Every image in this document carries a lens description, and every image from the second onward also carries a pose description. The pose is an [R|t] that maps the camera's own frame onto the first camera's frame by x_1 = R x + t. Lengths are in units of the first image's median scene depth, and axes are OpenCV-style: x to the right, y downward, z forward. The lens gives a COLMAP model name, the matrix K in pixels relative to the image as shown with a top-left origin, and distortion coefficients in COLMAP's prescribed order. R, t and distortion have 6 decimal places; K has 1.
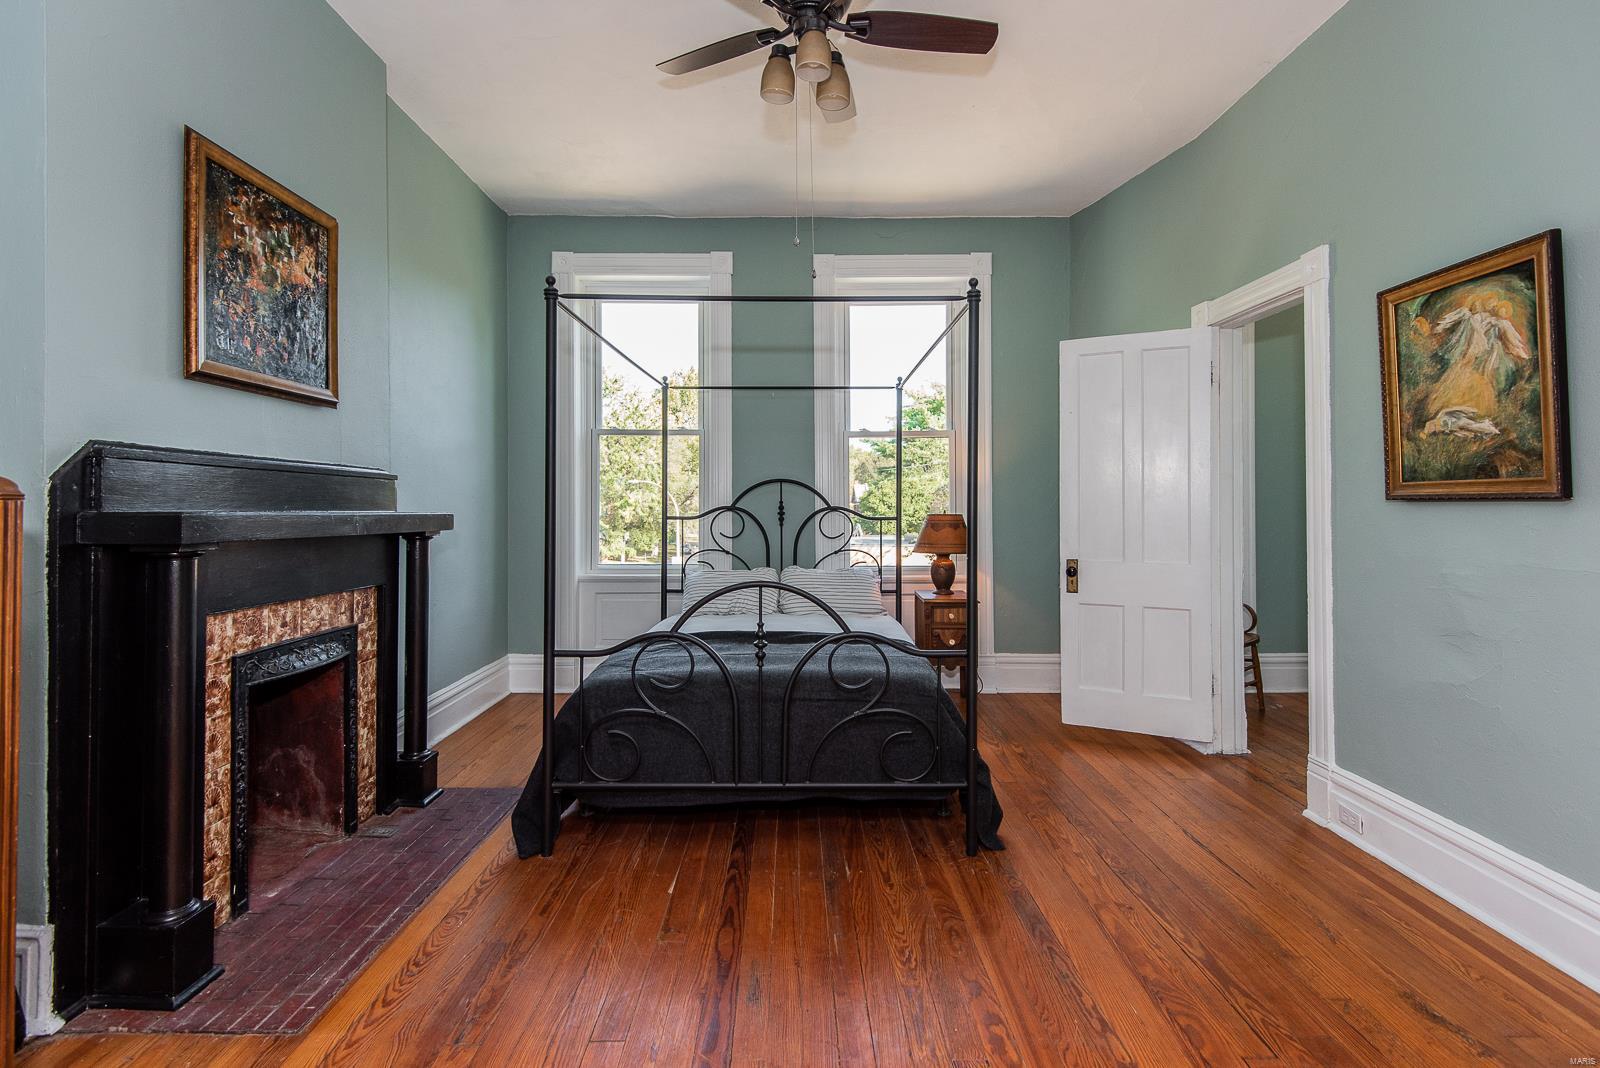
lens RADIAL K [[768.1, 0, 799.1], [0, 768.1, 505.6], [0, 0, 1]] dist [0.034066, -0.031325]
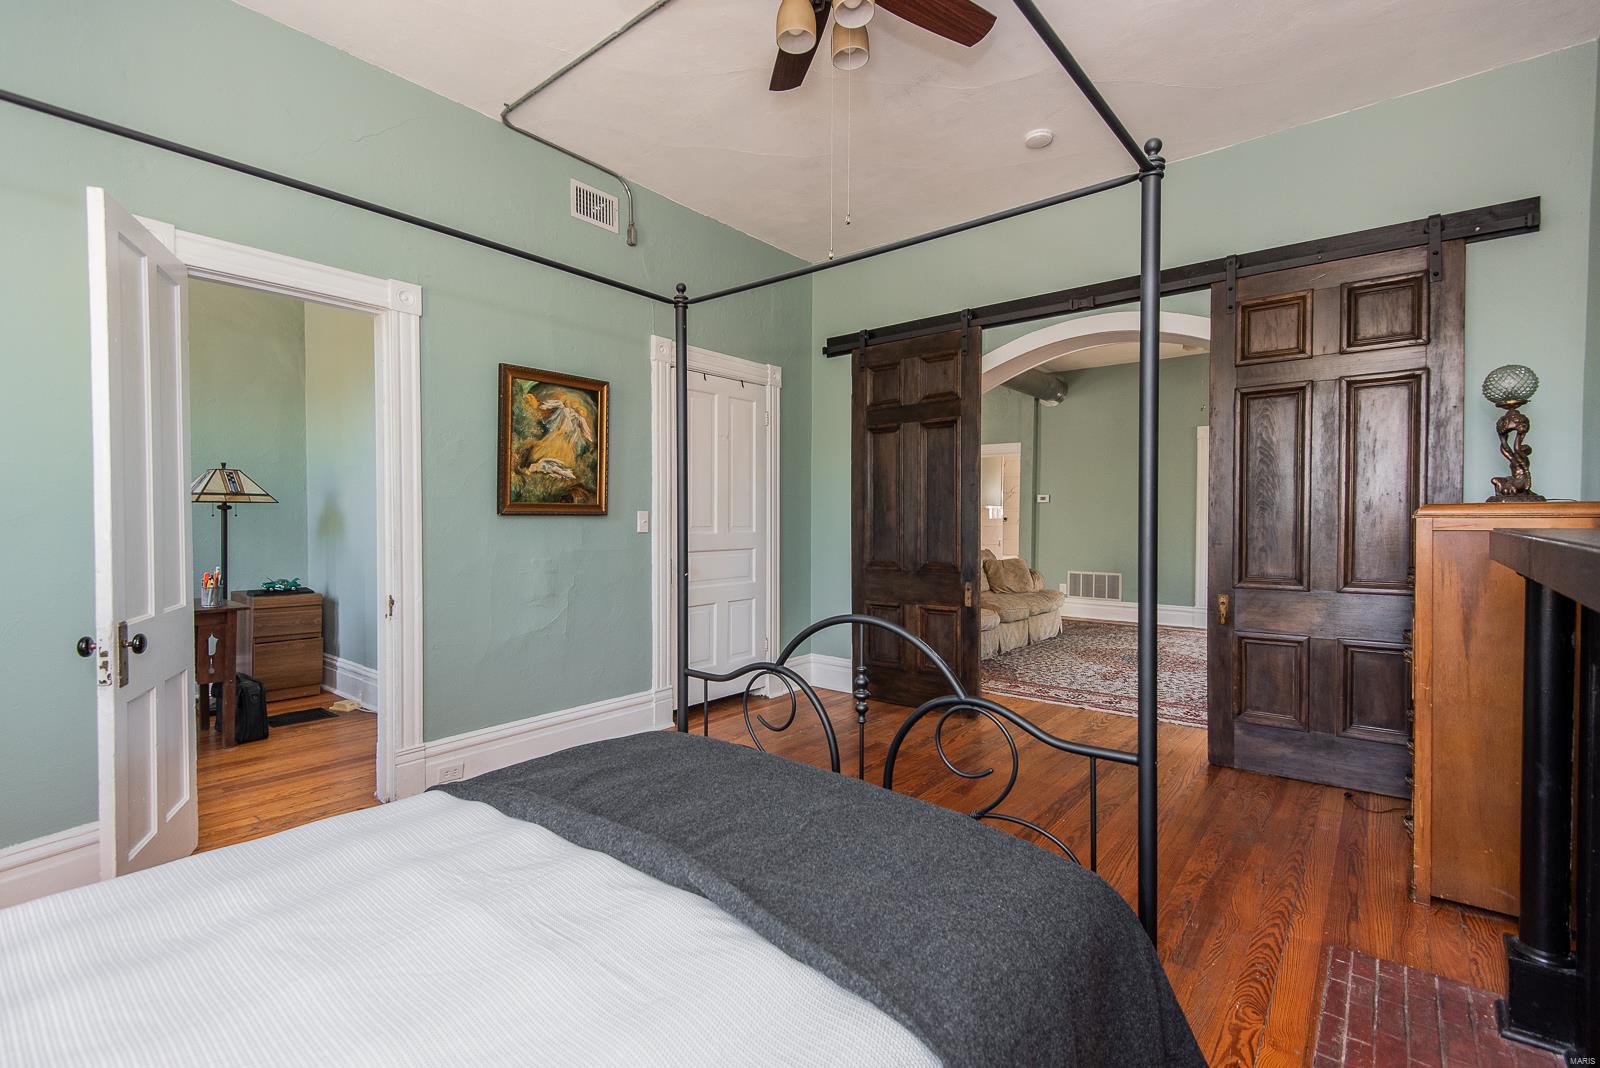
lens RADIAL K [[742.8, 0, 799.8], [0, 742.8, 551.4], [0, 0, 1]] dist [0.020742, -0.000200]
pose [[-0.772692, -0.028311, 0.634149, -0.540390], [-0.001697, 0.999093, 0.042536, 0.001532], [-0.634779, 0.031791, -0.772040, 1.802737]]
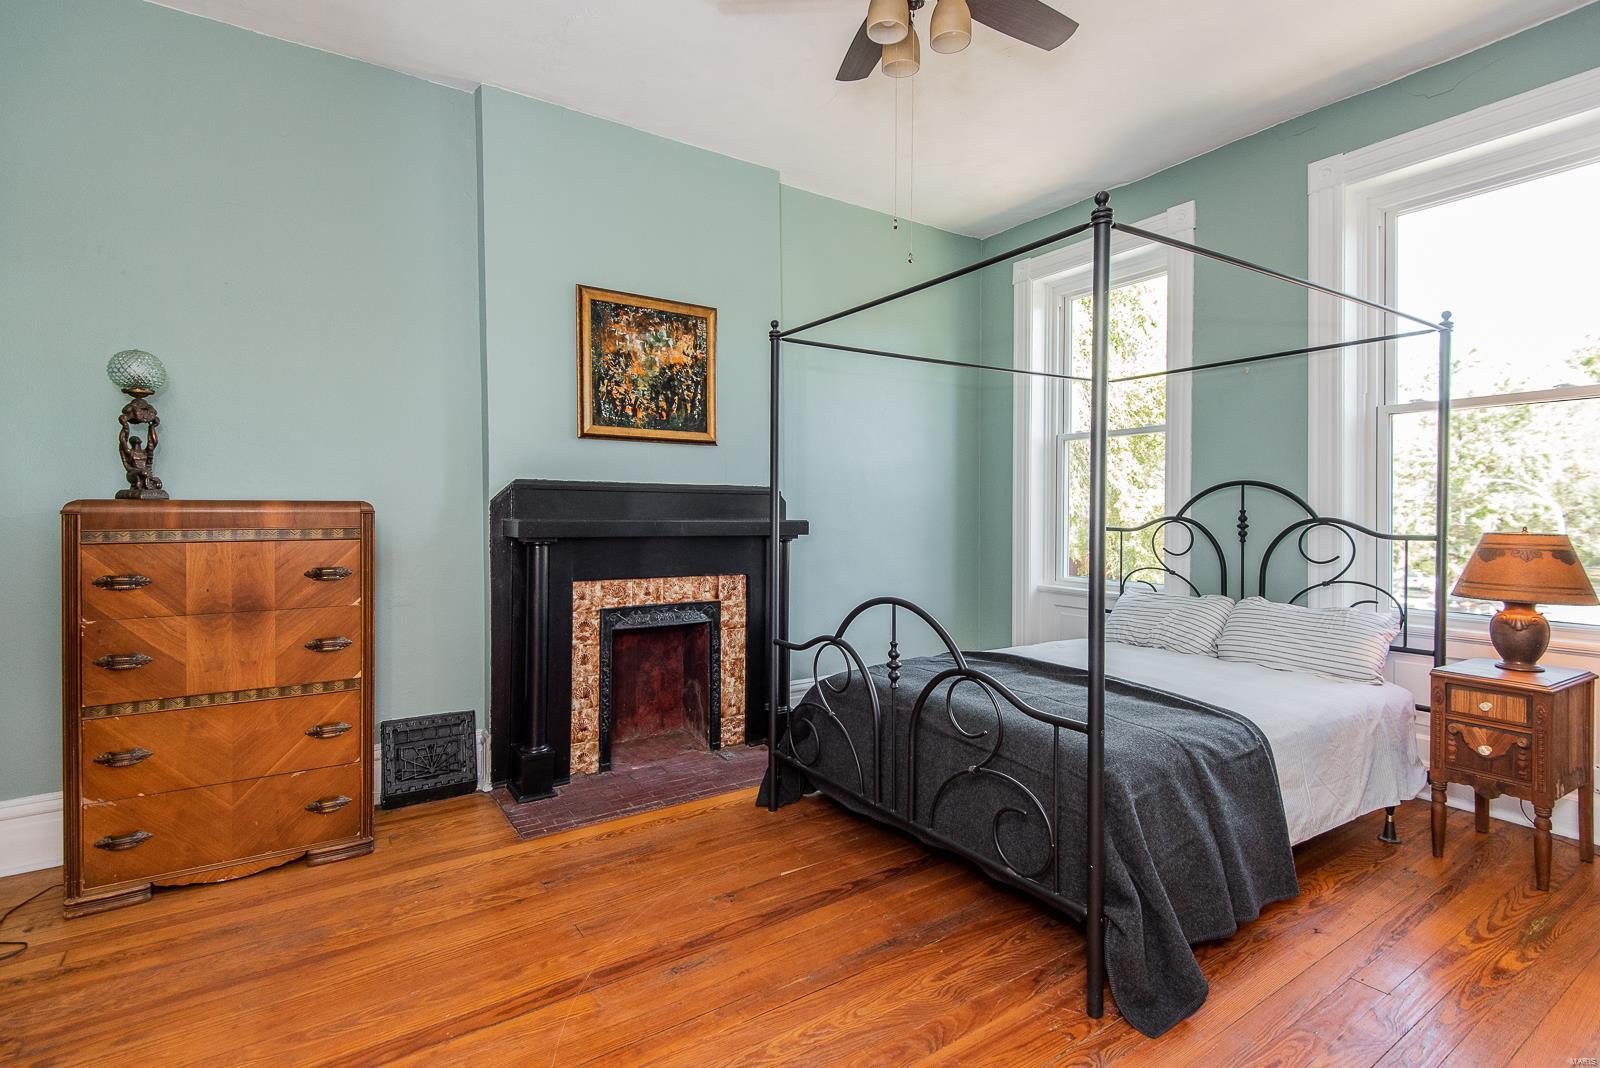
lens RADIAL K [[750.0, 0, 803.1], [0, 750.0, 524.6], [0, 0, 1]] dist [0.032284, -0.000063]
pose [[0.553063, 0.016599, -0.832974, 0.721659], [-0.002321, 0.999828, 0.018383, -0.008667], [0.833136, -0.008233, 0.553007, 0.443420]]
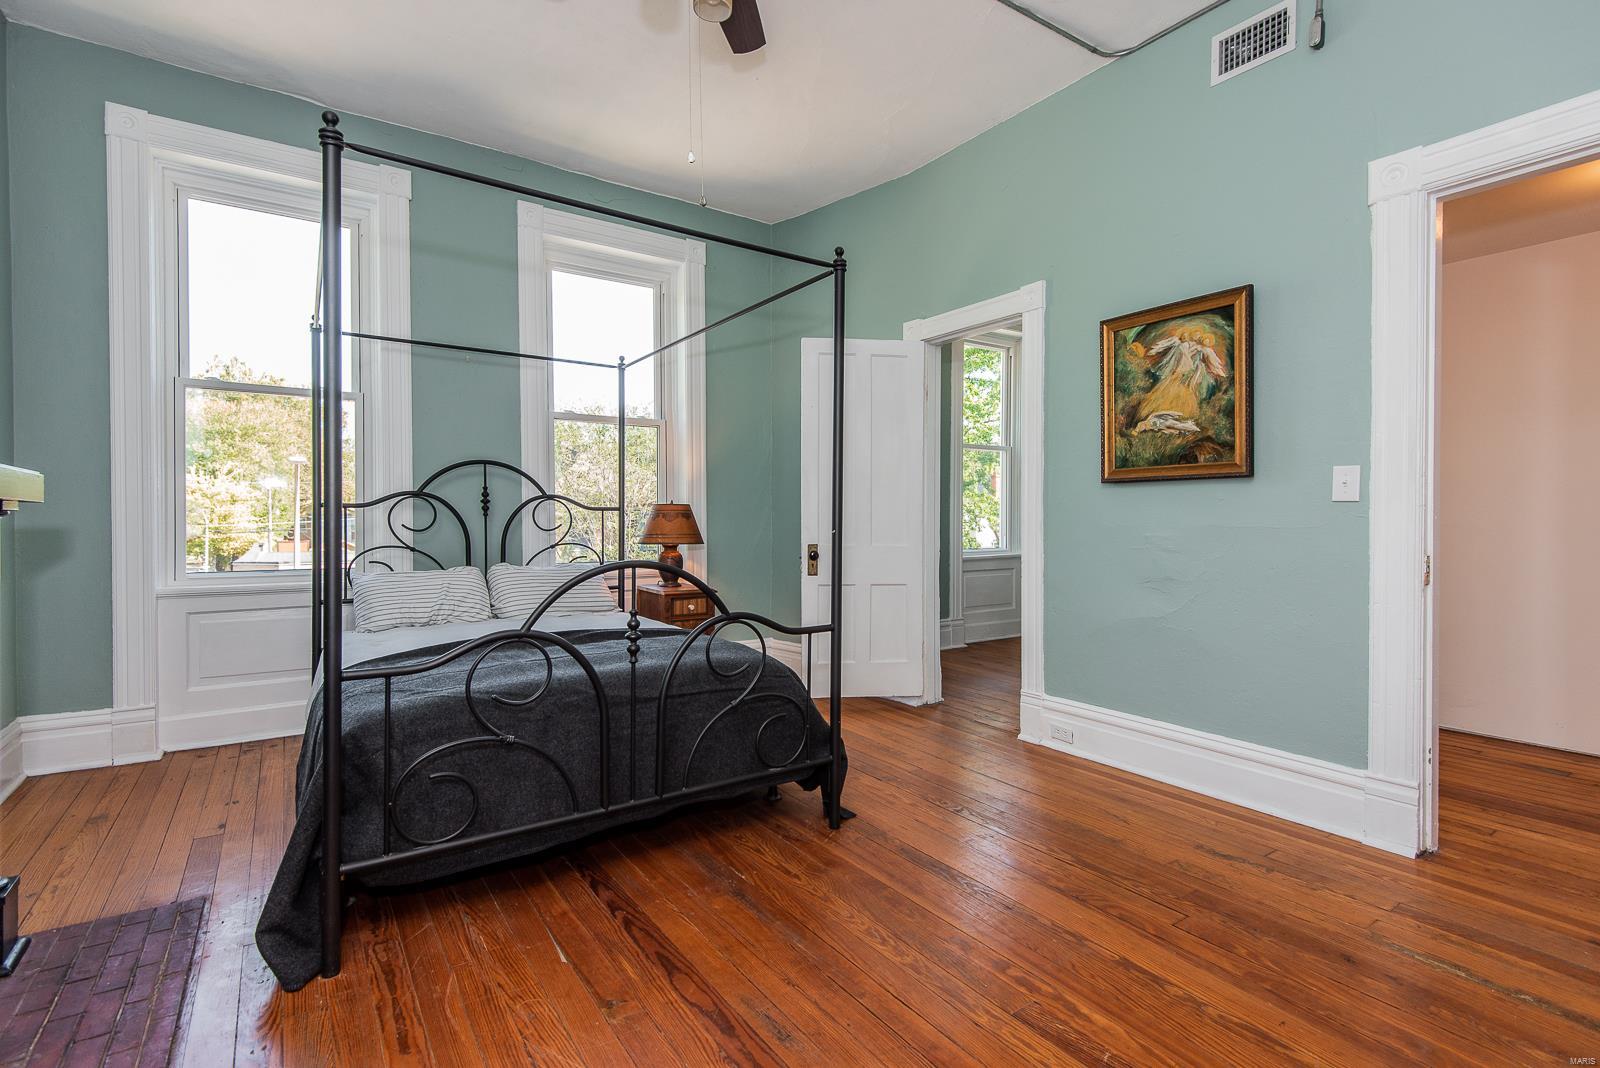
lens RADIAL K [[745.4, 0, 800.0], [0, 745.4, 534.0], [0, 0, 1]] dist [0.028563, -0.011124]
pose [[0.830220, -0.009745, 0.557350, -0.389023], [-0.001273, 0.999811, 0.019378, 0.058758], [-0.557434, -0.016798, 0.830051, 0.252908]]
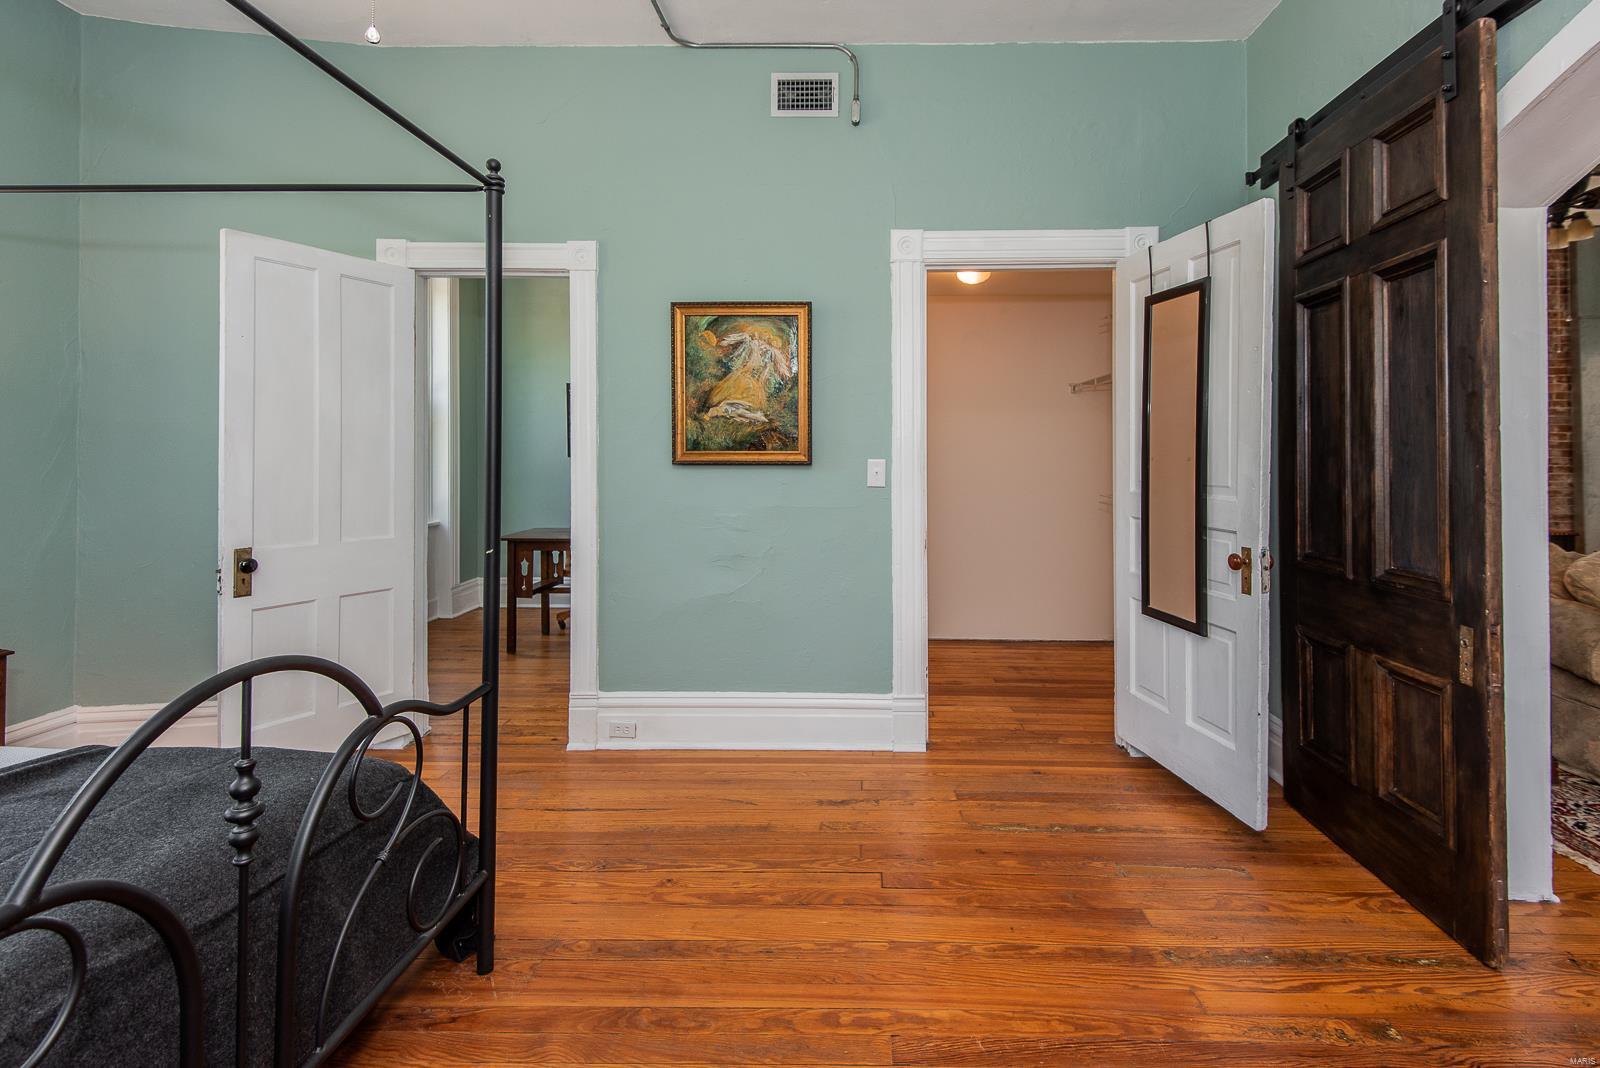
lens RADIAL K [[749.2, 0, 833.9], [0, 749.2, 461.4], [0, 0, 1]] dist [0.028527, -0.000549]
pose [[0.037035, -0.003298, 0.999309, -0.512067], [0.000122, 0.999995, 0.003295, -0.017521], [-0.999314, 0.000000, 0.037035, 0.729837]]
